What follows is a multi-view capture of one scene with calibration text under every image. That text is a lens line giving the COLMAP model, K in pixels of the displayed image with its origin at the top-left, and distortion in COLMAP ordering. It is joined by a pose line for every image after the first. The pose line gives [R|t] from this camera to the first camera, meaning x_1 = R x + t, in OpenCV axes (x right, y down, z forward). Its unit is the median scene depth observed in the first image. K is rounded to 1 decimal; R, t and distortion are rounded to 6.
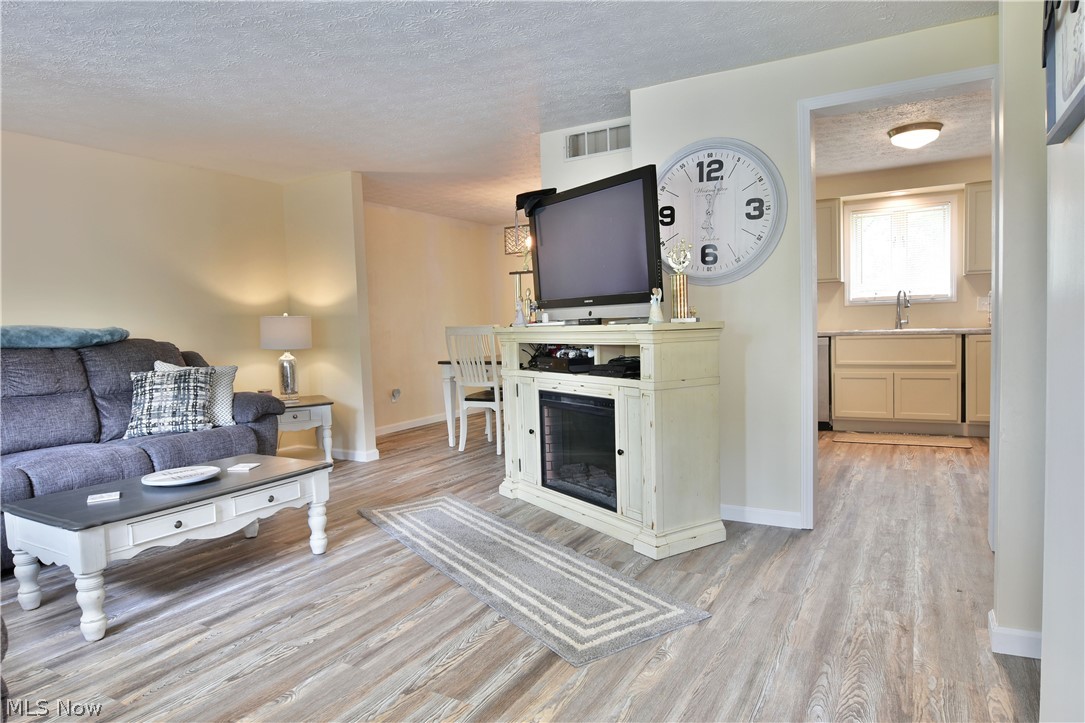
lens RADIAL K [[658.9, 0, 553.1], [0, 658.9, 358.6], [0, 0, 1]] dist [-0.012614, -0.008672]
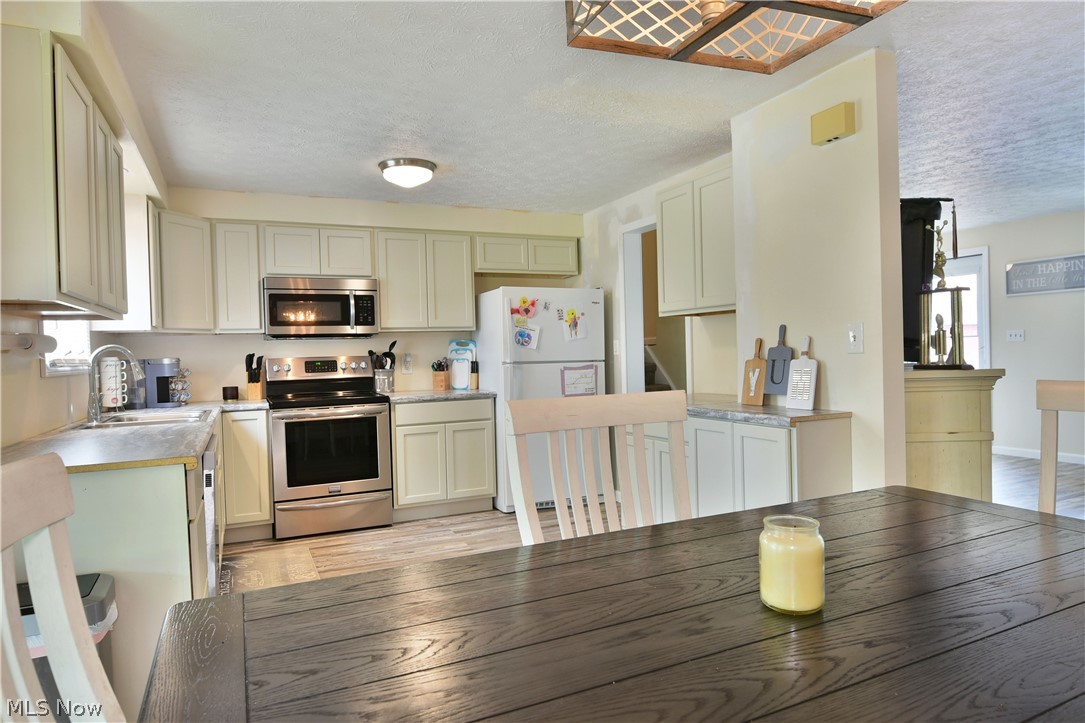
lens RADIAL K [[658.9, 0, 545.6], [0, 658.9, 364.8], [0, 0, 1]] dist [-0.012614, -0.008672]
pose [[-0.804890, 0.049632, 0.591345, -0.151972], [0.089706, 0.995221, 0.038570, -0.160176], [-0.586605, 0.084092, -0.805495, 2.488722]]
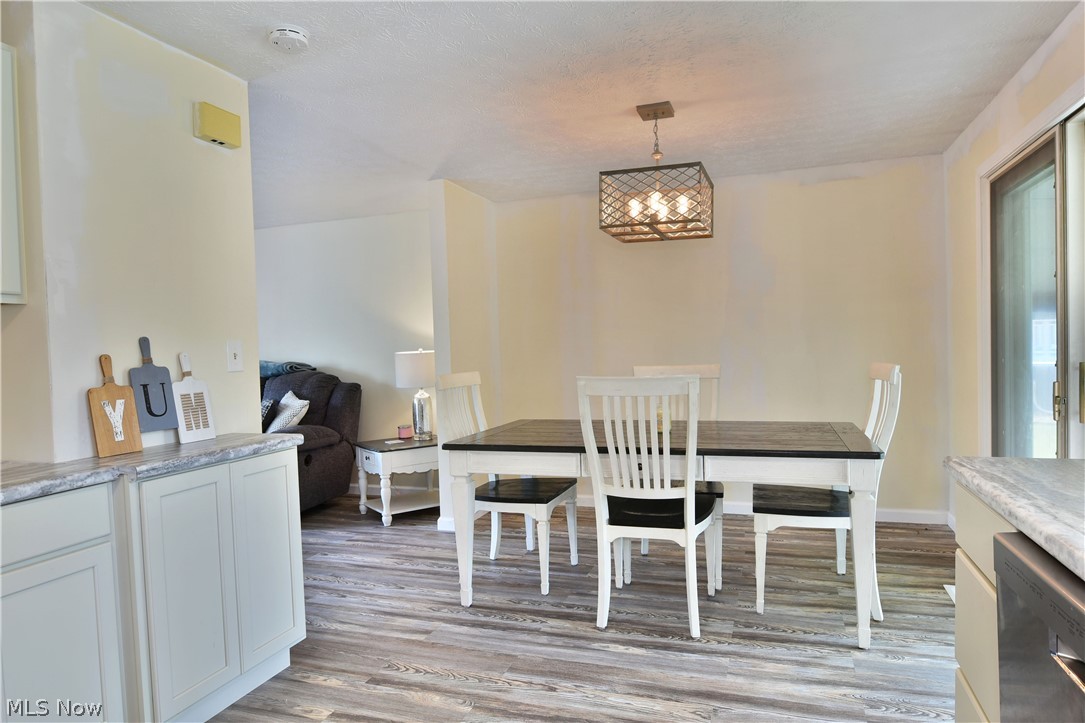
lens RADIAL K [[658.9, 0, 546.6], [0, 658.9, 364.2], [0, 0, 1]] dist [-0.012614, -0.008672]
pose [[0.168379, 0.060057, -0.983891, 0.988313], [-0.027768, 0.998035, 0.056168, -0.173819], [0.985331, 0.017864, 0.169716, 1.765101]]
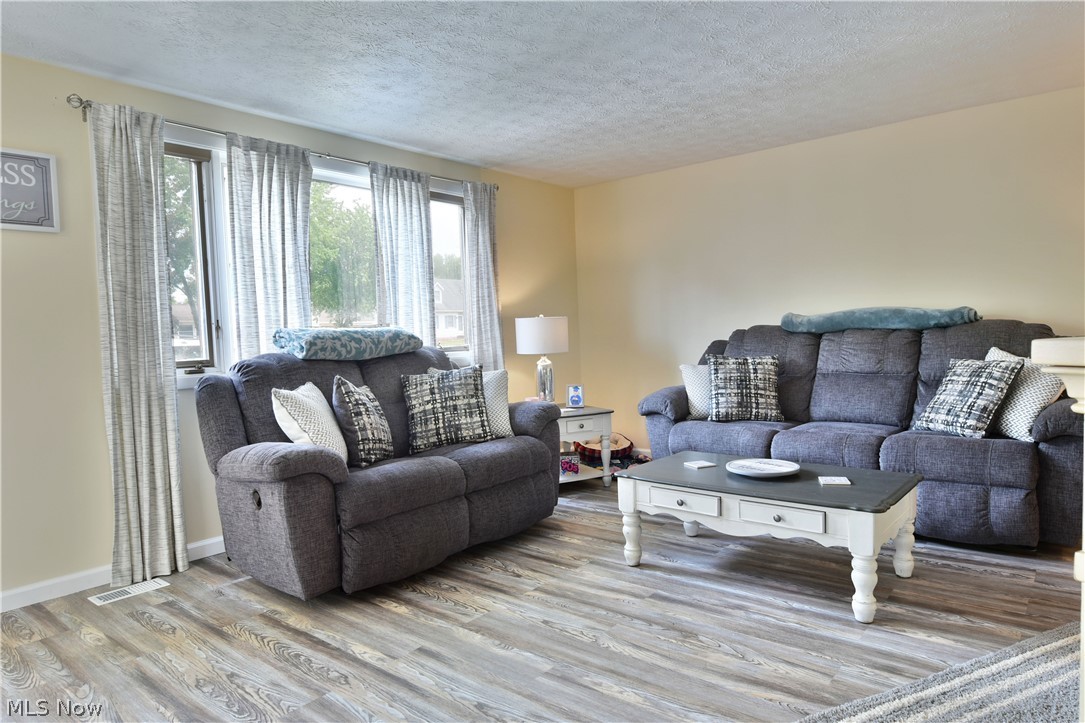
lens RADIAL K [[658.9, 0, 536.5], [0, 658.9, 366.3], [0, 0, 1]] dist [-0.012614, -0.008672]
pose [[-0.181715, 0.094002, -0.978848, 0.449638], [-0.009463, 0.995207, 0.097330, -0.067923], [0.983306, 0.026949, -0.179955, 0.813240]]
